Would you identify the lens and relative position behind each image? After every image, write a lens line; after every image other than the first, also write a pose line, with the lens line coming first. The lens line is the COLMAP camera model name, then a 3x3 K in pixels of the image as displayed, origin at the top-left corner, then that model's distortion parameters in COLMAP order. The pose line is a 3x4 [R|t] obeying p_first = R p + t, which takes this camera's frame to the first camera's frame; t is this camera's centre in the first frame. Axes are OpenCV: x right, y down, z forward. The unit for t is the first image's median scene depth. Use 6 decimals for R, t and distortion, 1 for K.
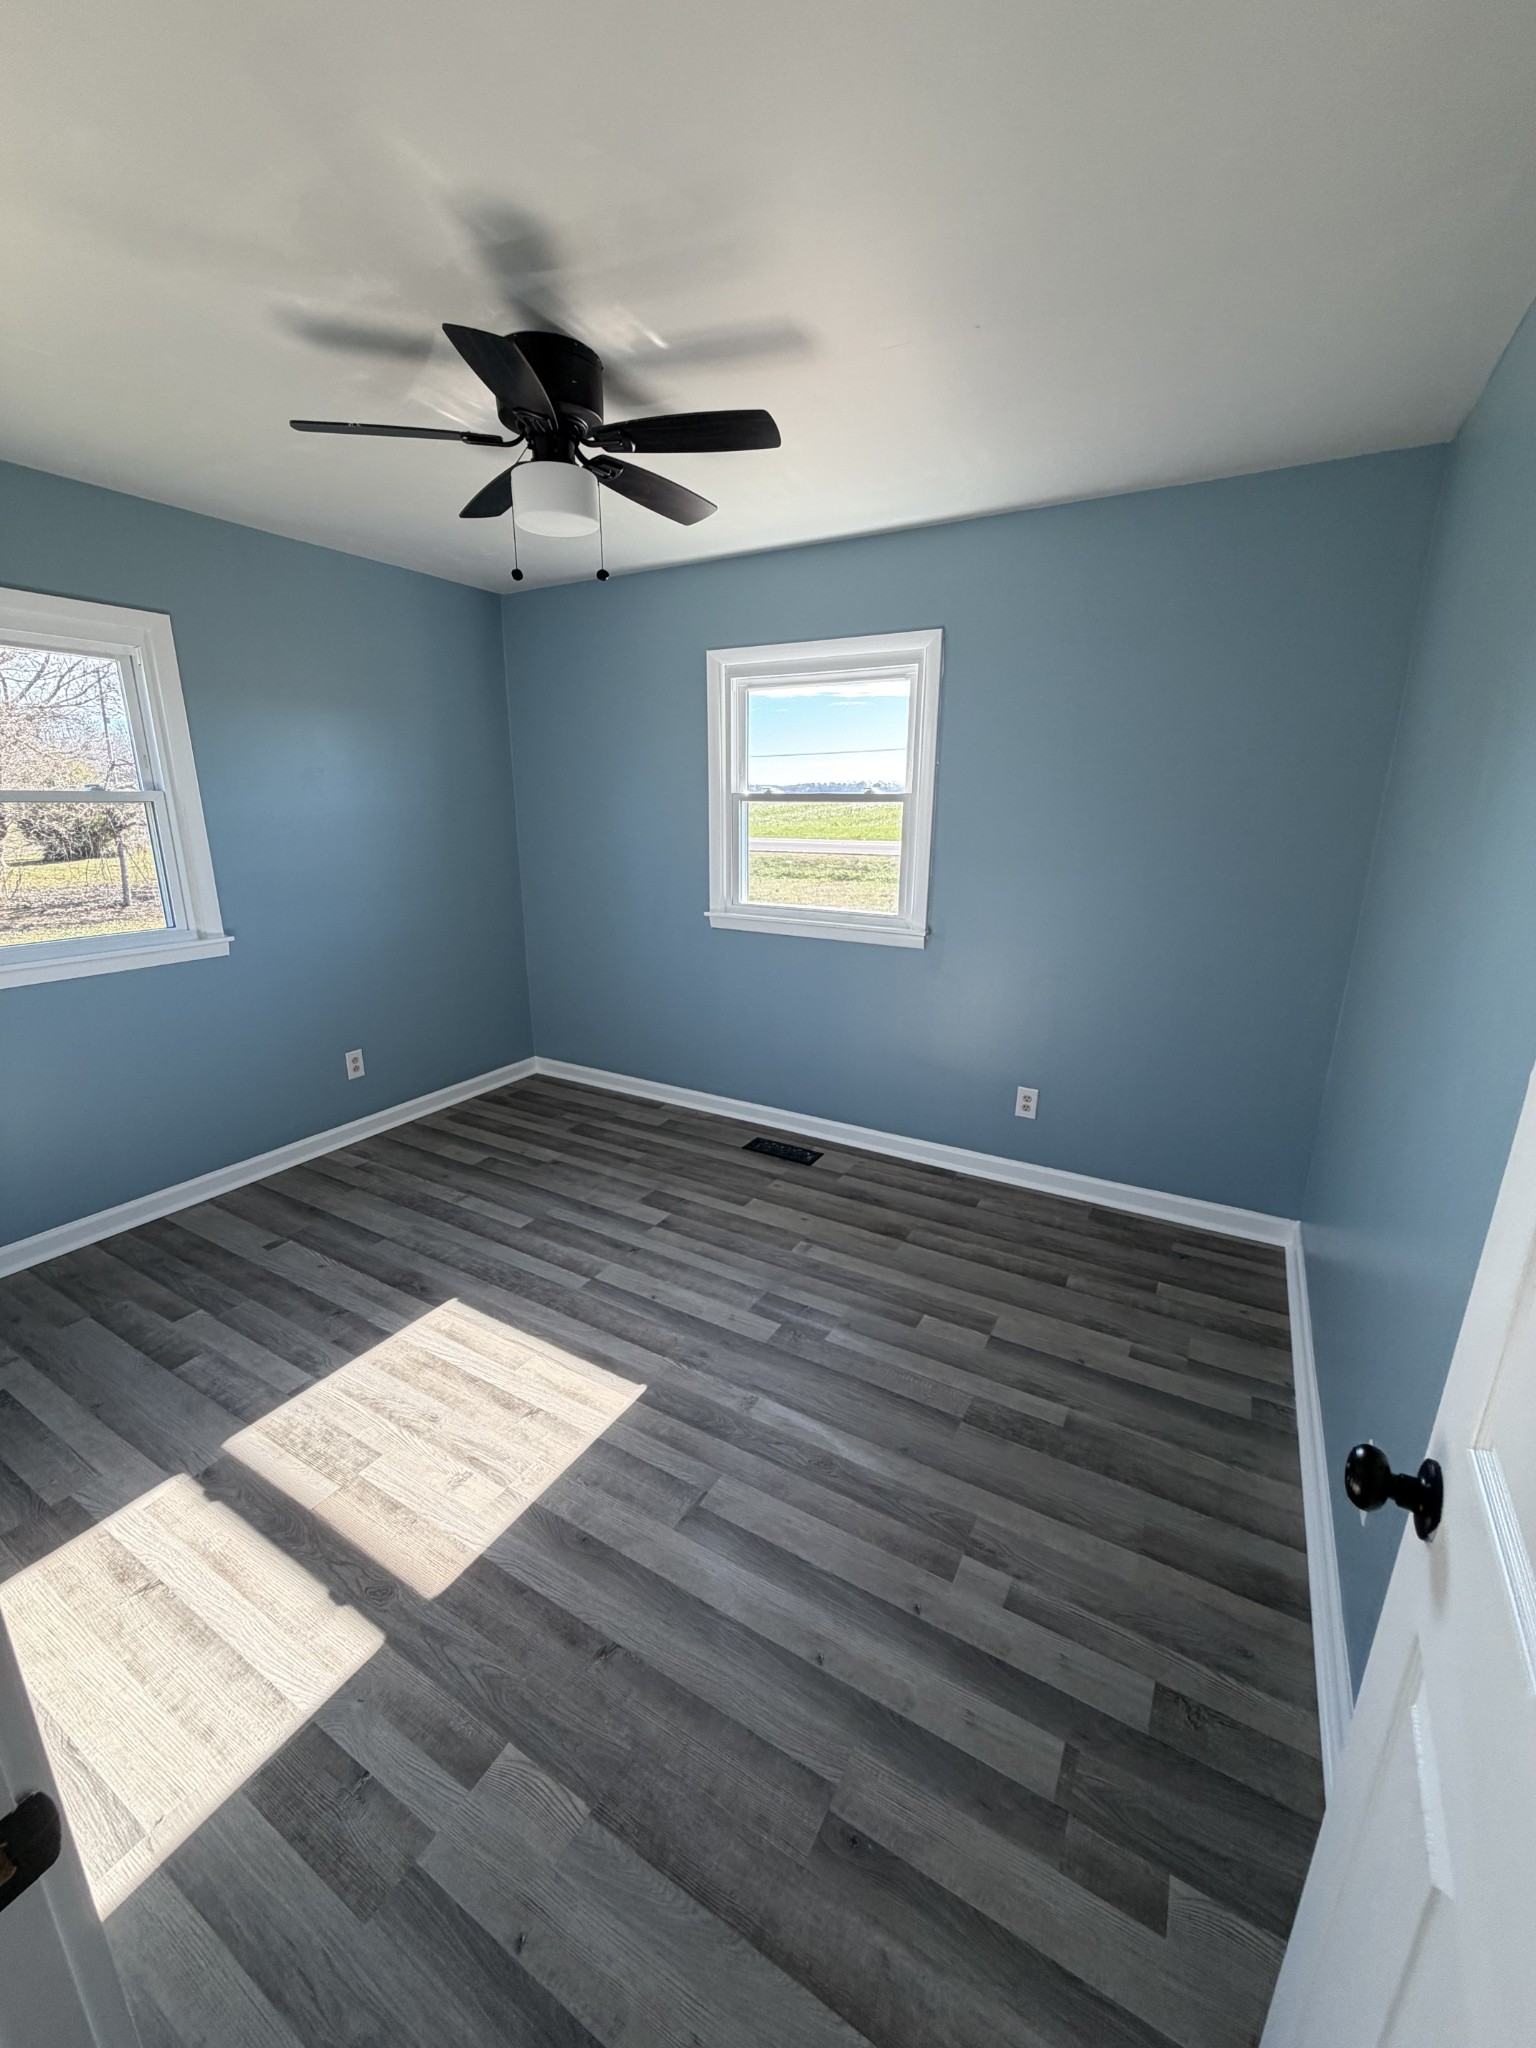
lens RADIAL K [[813.8, 0, 759.3], [0, 813.8, 1021.3], [0, 0, 1]] dist [-0.001627, 0.000364]
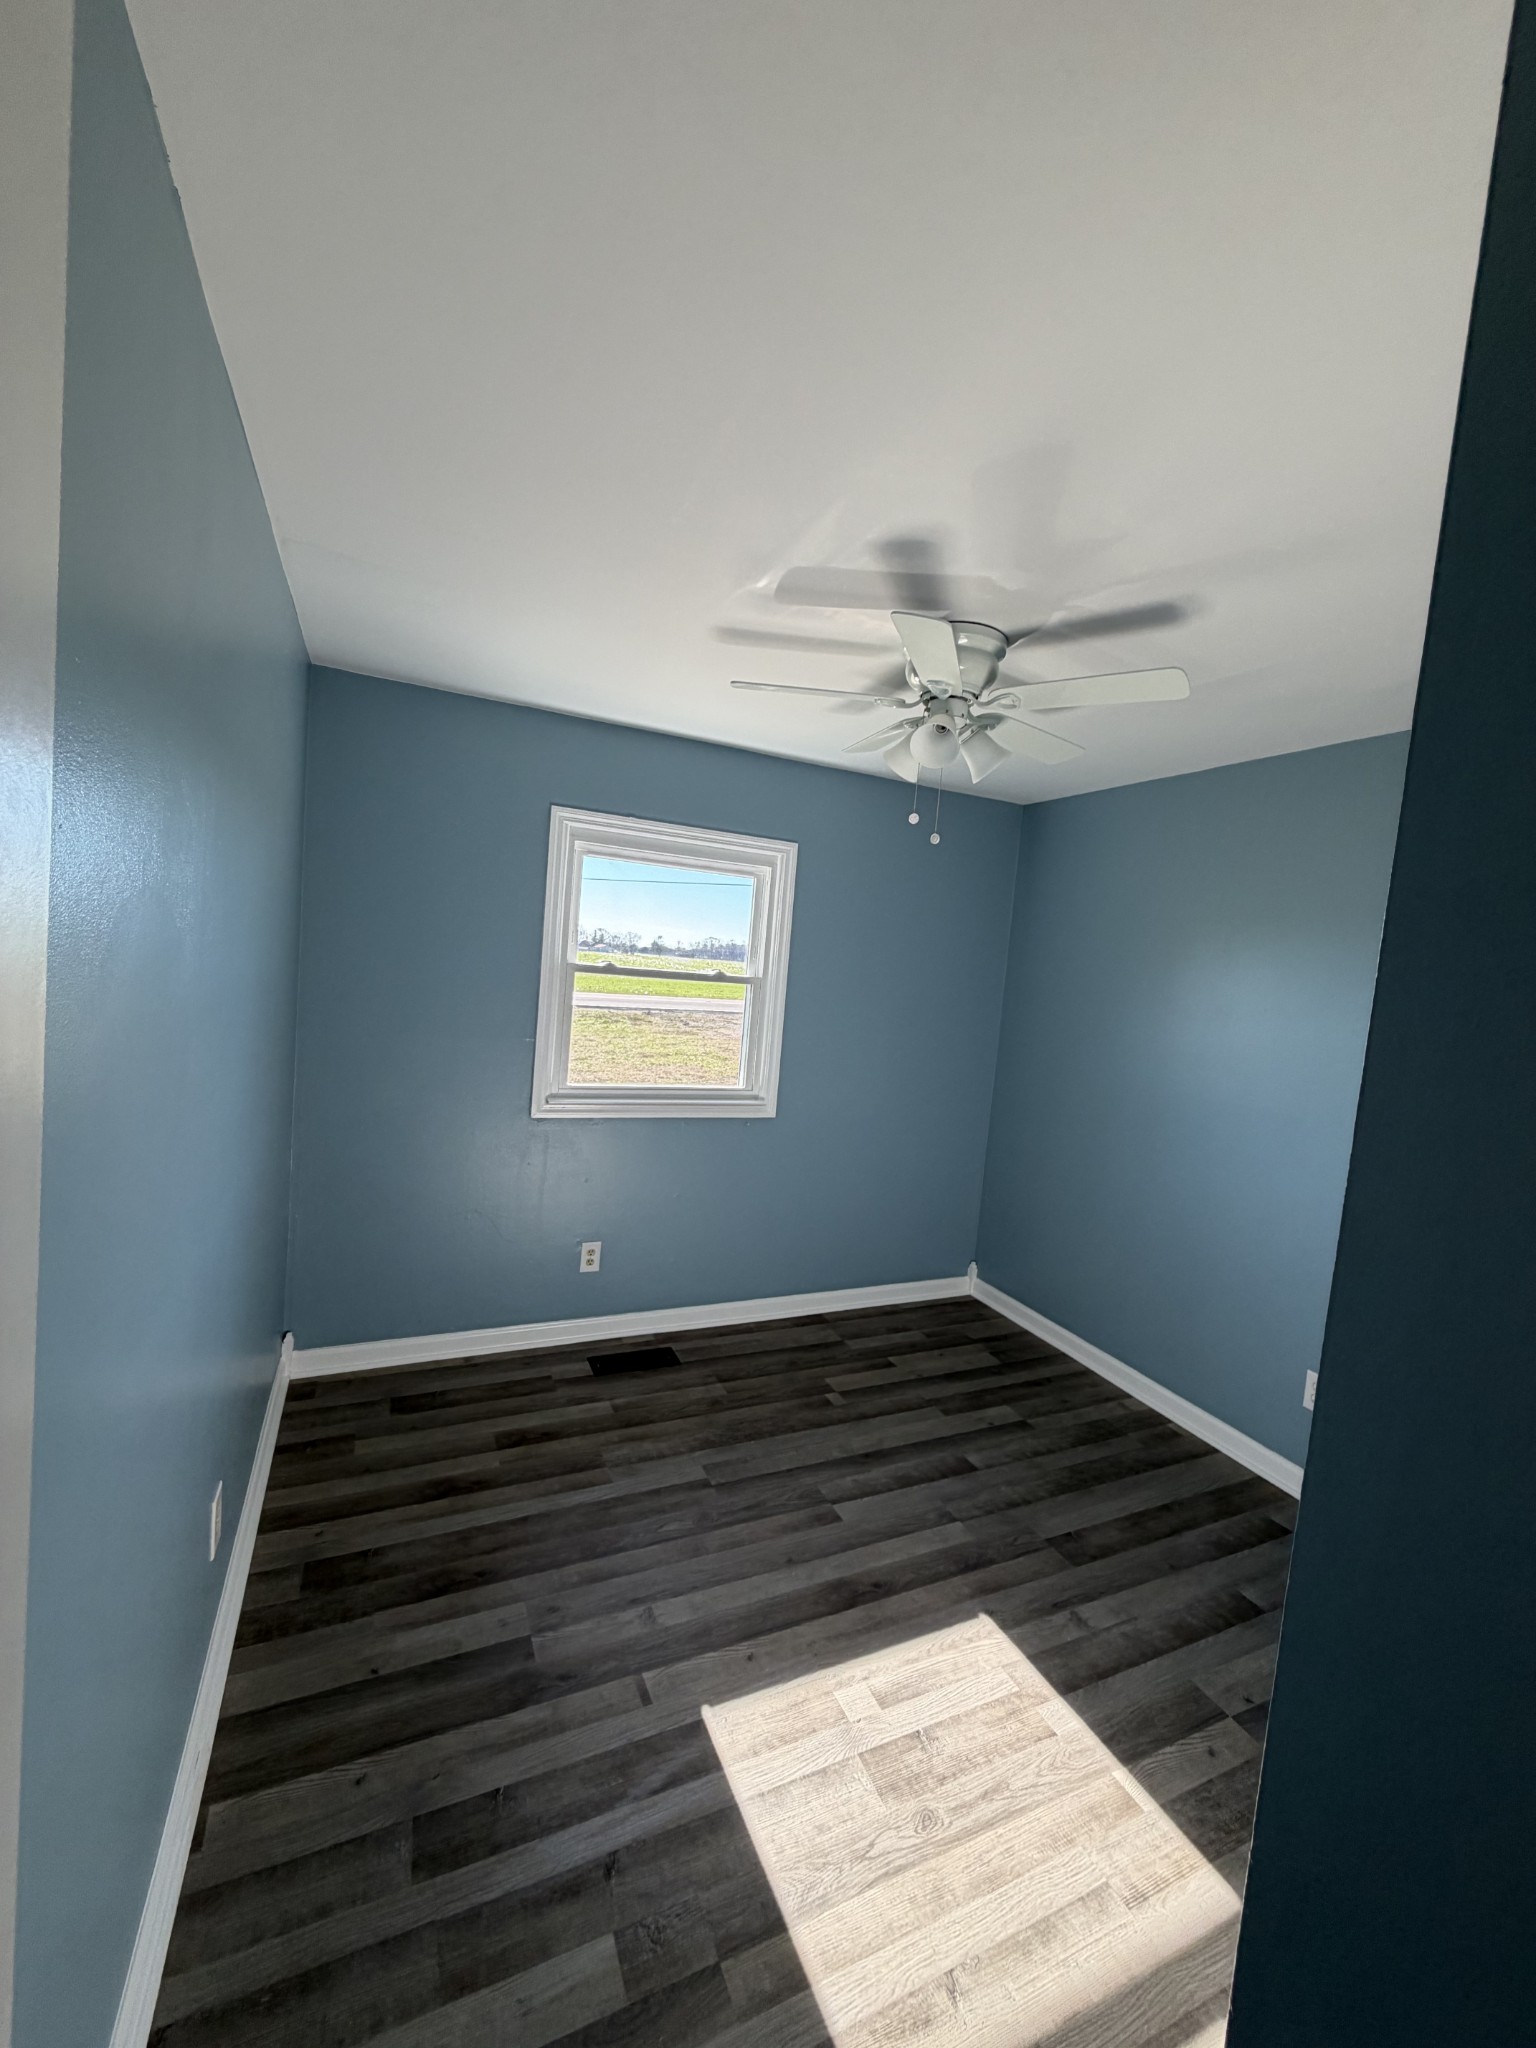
lens RADIAL K [[813.8, 0, 759.3], [0, 813.8, 1021.3], [0, 0, 1]] dist [-0.001627, 0.000364]
pose [[0.569642, -0.005077, 0.821878, -0.674203], [0.146089, 0.984683, -0.095172, -0.108540], [-0.808805, 0.174282, 0.561658, 0.365663]]
